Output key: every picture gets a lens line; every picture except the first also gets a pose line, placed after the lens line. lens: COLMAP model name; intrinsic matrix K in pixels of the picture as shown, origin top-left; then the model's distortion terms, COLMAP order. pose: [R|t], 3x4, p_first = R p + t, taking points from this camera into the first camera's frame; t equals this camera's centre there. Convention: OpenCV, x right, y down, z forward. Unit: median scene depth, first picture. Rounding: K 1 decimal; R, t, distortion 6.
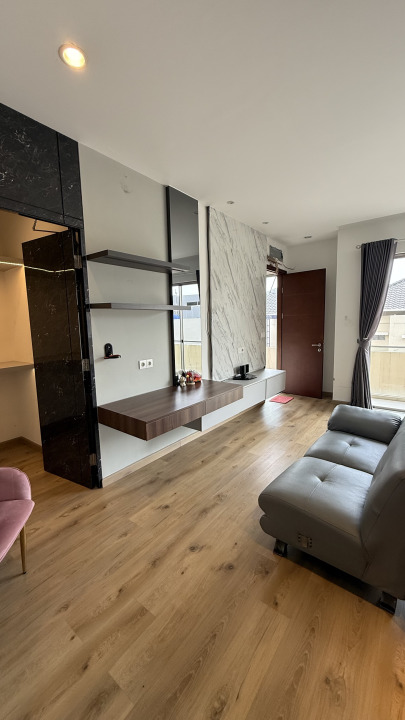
lens RADIAL K [[286.6, 0, 202.5], [0, 286.6, 360.0], [0, 0, 1]] dist [0.000862, -0.000012]
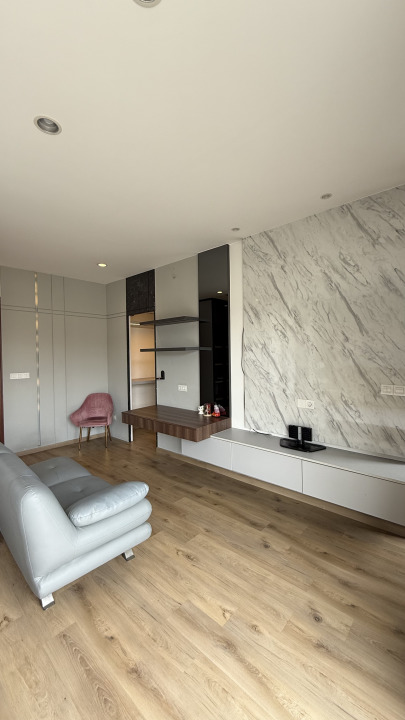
lens RADIAL K [[286.6, 0, 202.5], [0, 286.6, 360.0], [0, 0, 1]] dist [0.000862, -0.000012]
pose [[-0.073111, 0.048418, -0.996148, 0.922620], [-0.114280, 0.991835, 0.056596, -0.165605], [0.990755, 0.117977, -0.066980, 0.909977]]
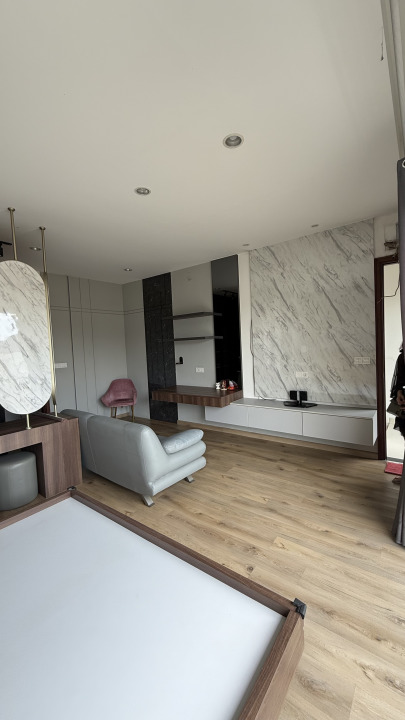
lens RADIAL K [[286.6, 0, 202.5], [0, 286.6, 360.0], [0, 0, 1]] dist [0.000862, -0.000012]
pose [[0.005881, 0.080394, -0.996746, 1.185186], [-0.083997, 0.993280, 0.079619, -0.143949], [0.996449, 0.083255, 0.012594, 0.766065]]
